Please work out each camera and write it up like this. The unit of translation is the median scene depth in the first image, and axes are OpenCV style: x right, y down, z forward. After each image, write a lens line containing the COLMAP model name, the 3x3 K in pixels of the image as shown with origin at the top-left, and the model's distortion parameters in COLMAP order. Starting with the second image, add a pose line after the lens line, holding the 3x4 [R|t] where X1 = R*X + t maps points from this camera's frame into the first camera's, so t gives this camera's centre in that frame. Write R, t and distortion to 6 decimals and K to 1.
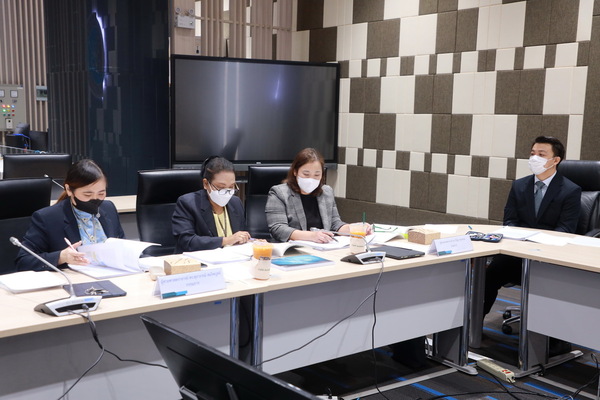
lens RADIAL K [[753.7, 0, 299.7], [0, 753.7, 198.8], [0, 0, 1]] dist [0.167069, 0.000000]
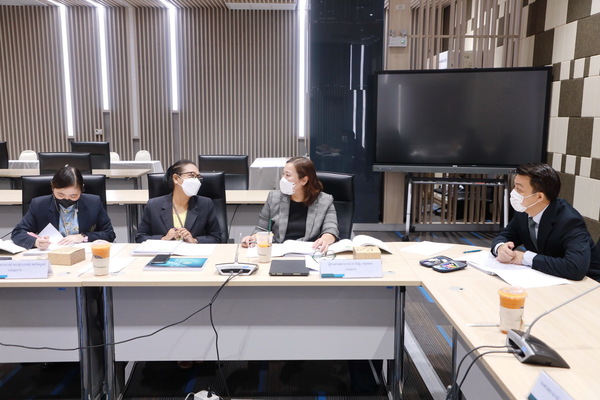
lens RADIAL K [[582.6, 0, 299.8], [0, 582.6, 205.3], [0, 0, 1]] dist [0.010469, 0.000000]
pose [[0.769541, 0.074499, -0.634236, 0.376565], [-0.052943, 0.997196, 0.052896, -0.029997], [0.636399, -0.007128, 0.771327, 0.276746]]
